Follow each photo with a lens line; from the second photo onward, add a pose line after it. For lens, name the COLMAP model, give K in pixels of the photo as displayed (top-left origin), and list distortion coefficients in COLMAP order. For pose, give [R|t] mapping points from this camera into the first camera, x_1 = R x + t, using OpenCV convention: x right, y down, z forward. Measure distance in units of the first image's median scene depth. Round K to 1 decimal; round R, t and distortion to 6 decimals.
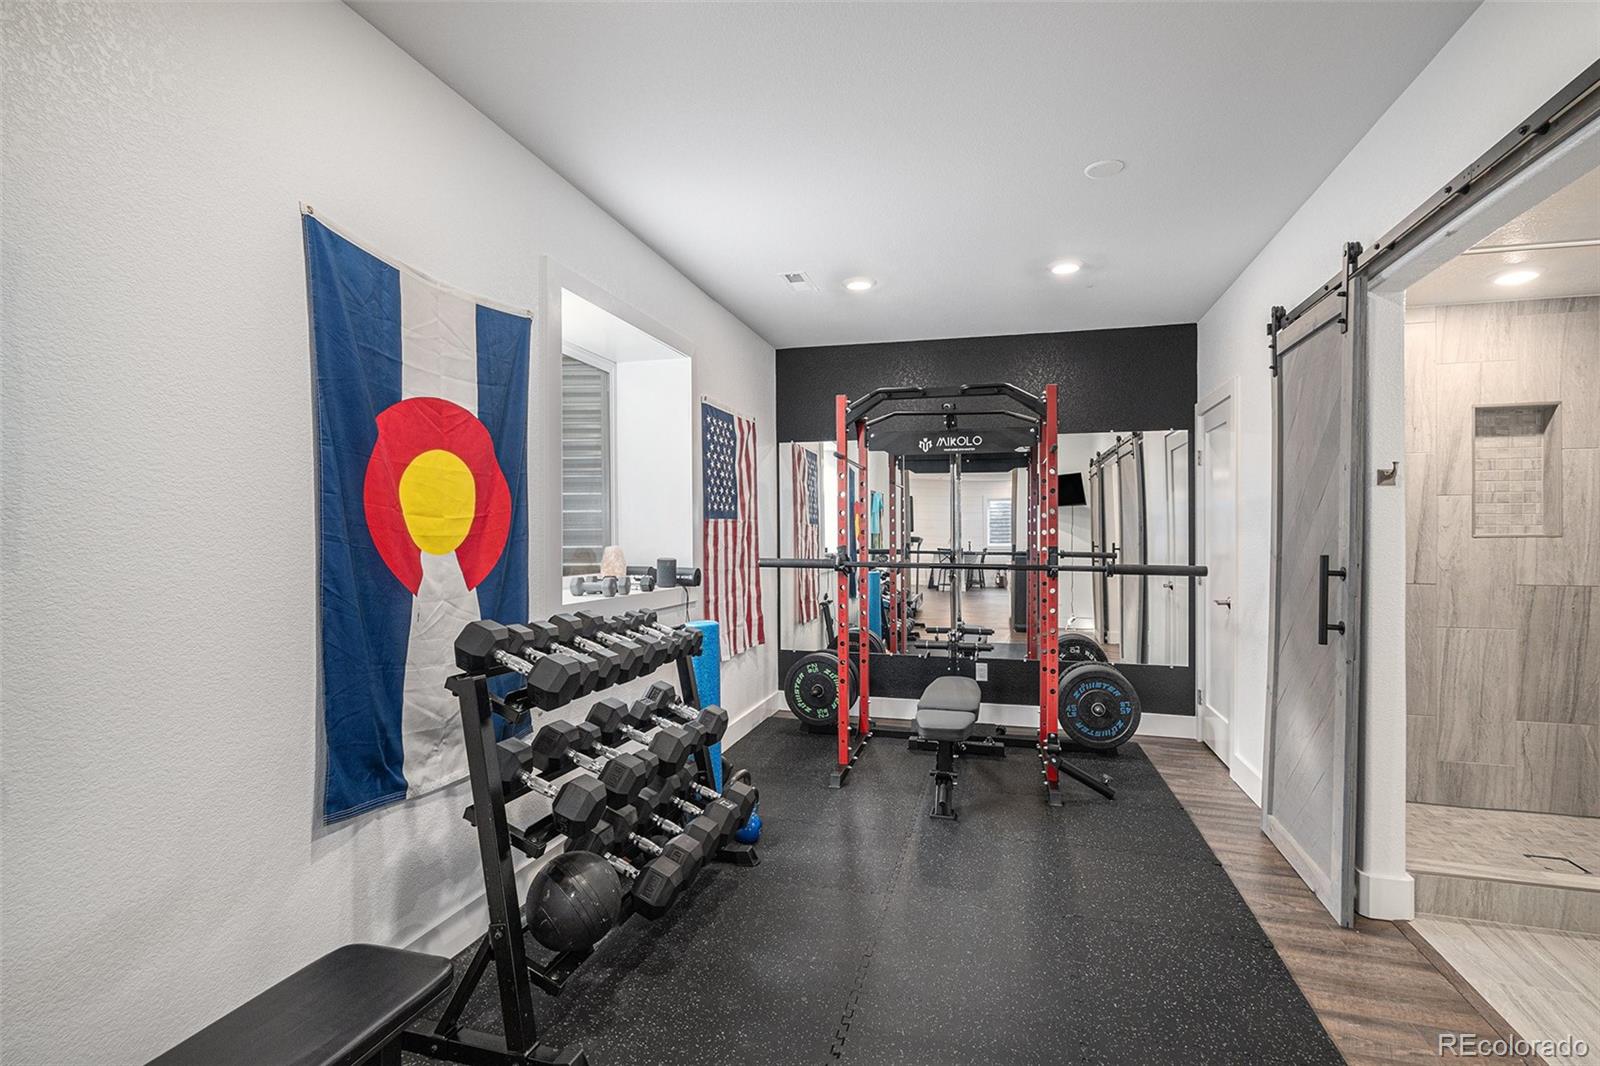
lens RADIAL K [[754.7, 0, 808.7], [0, 754.7, 536.0], [0, 0, 1]] dist [0.000879, -0.000439]
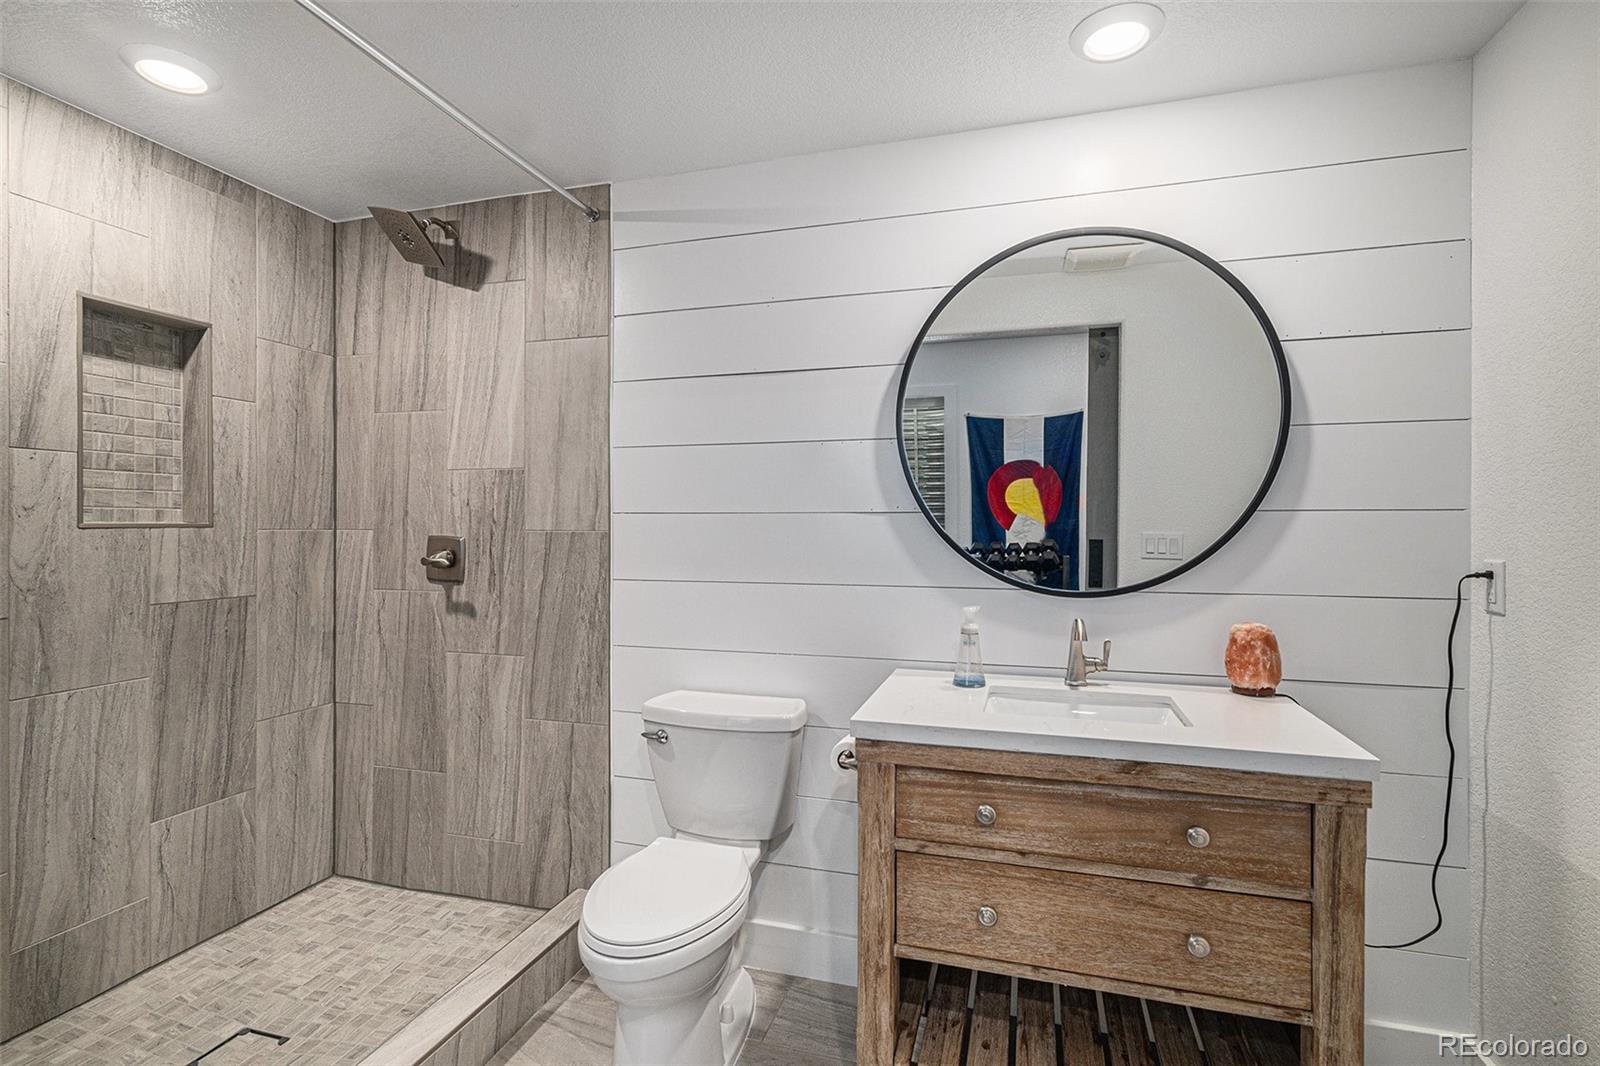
lens RADIAL K [[754.7, 0, 810.3], [0, 754.7, 528.2], [0, 0, 1]] dist [0.000879, -0.000439]
pose [[0.010665, -0.004935, 0.999931, 0.325036], [0.001804, 0.999986, 0.004916, 0.000130], [-0.999941, 0.001751, 0.010674, 0.451721]]
